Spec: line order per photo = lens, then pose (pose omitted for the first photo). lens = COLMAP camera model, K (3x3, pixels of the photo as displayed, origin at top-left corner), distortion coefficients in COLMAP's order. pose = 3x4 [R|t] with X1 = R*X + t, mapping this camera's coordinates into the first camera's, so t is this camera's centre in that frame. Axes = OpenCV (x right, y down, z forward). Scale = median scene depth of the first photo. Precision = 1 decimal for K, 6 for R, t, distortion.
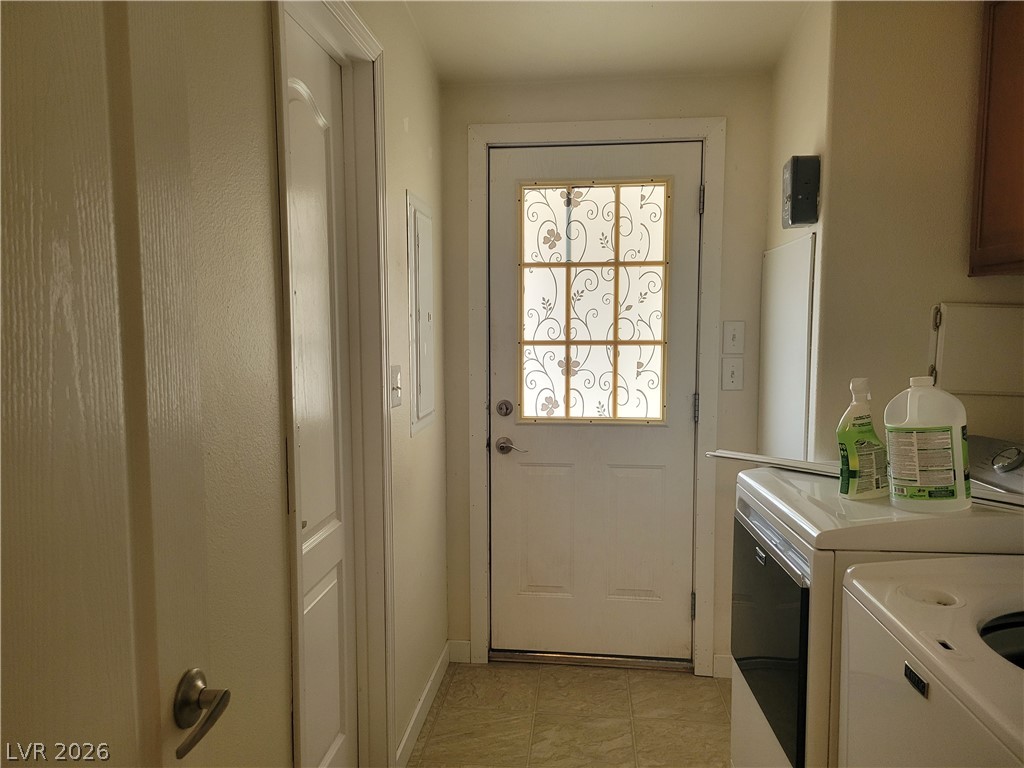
lens RADIAL K [[770.9, 0, 512.6], [0, 770.9, 387.6], [0, 0, 1]] dist [0.055153, -0.038806]
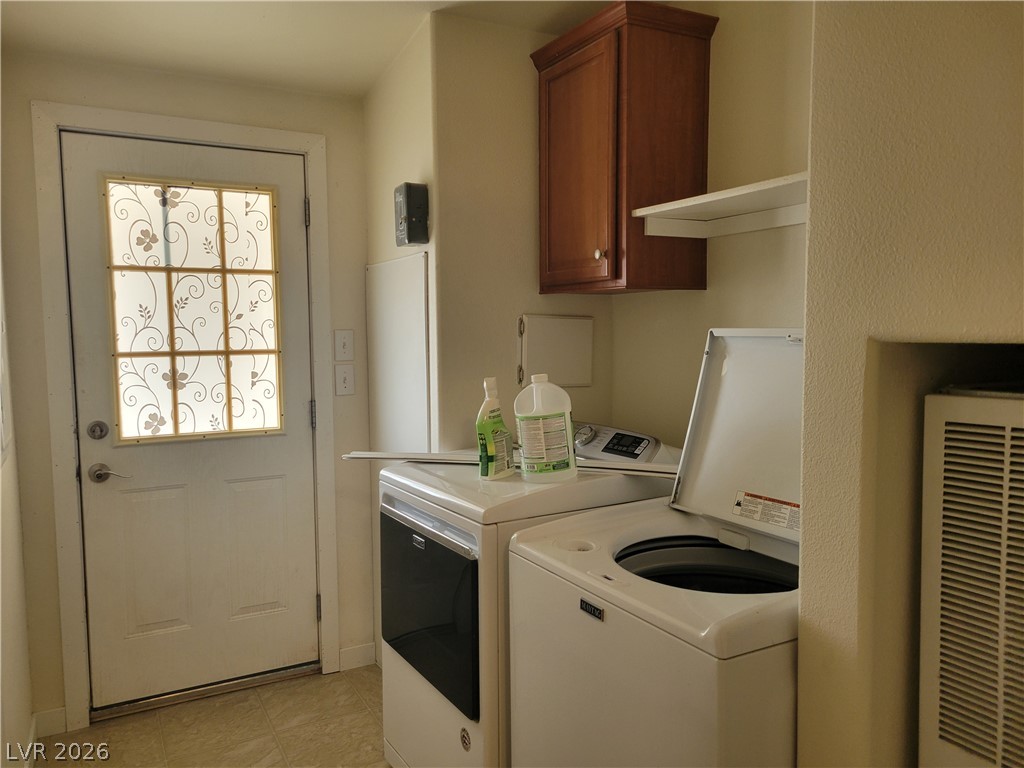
lens RADIAL K [[770.9, 0, 504.6], [0, 770.9, 386.4], [0, 0, 1]] dist [0.055153, -0.038806]
pose [[0.825342, -0.049703, 0.562442, -0.130744], [0.055176, 0.998450, 0.007267, -0.004205], [-0.561931, 0.025036, 0.826805, 0.007739]]
